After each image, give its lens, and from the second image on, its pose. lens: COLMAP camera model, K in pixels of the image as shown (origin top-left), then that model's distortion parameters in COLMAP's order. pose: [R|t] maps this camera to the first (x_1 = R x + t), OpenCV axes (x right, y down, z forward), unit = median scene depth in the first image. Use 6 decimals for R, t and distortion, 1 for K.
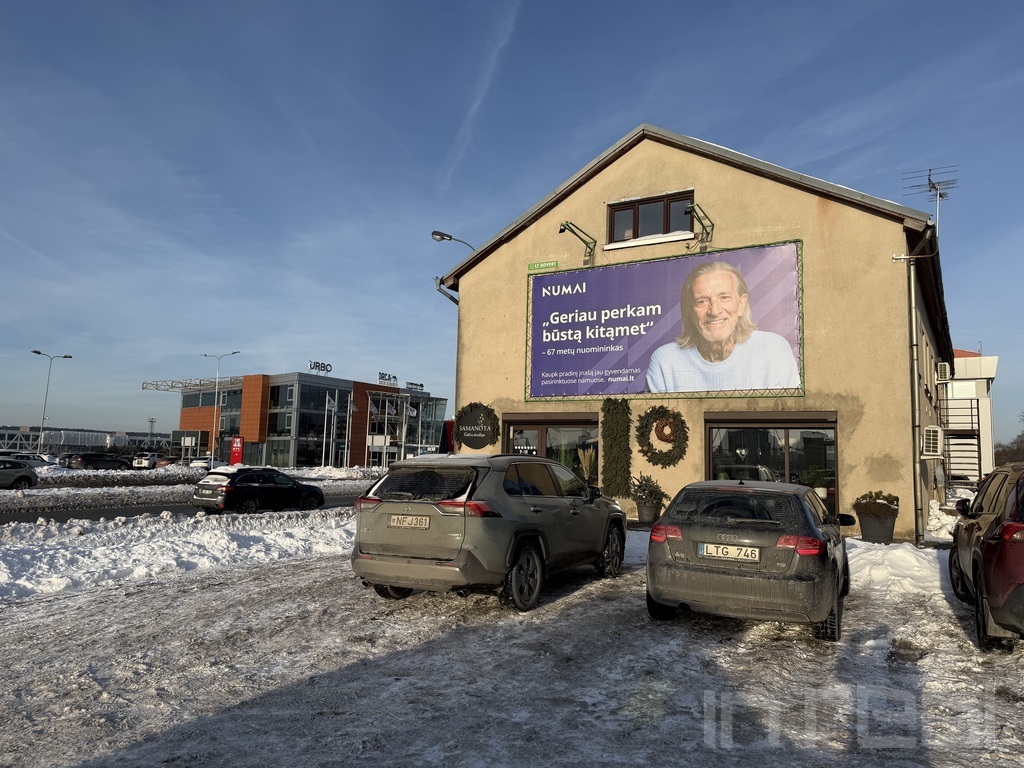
lens RADIAL K [[715.6, 0, 513.0], [0, 715.6, 383.5], [0, 0, 1]] dist [0.049943, -0.004362]
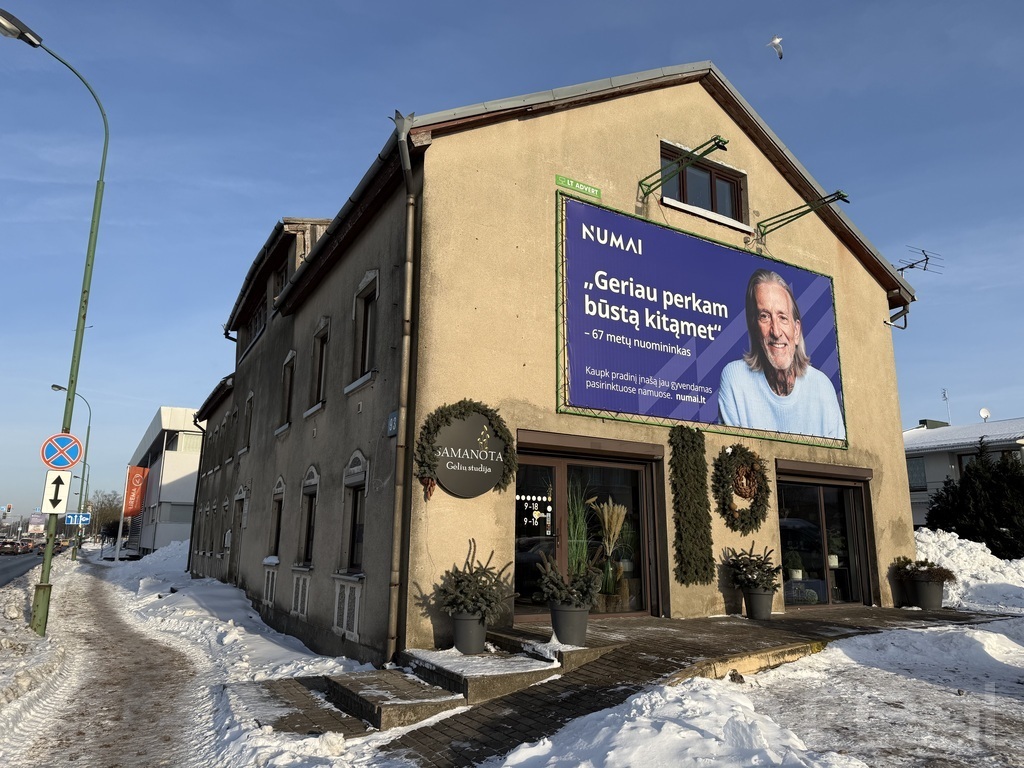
lens RADIAL K [[715.6, 0, 512.3], [0, 715.6, 380.9], [0, 0, 1]] dist [0.049943, -0.004362]
pose [[0.485592, 0.169567, 0.857583, -0.495641], [-0.095146, 0.985431, -0.140971, 0.085859], [-0.868992, -0.013142, 0.494651, 0.805883]]
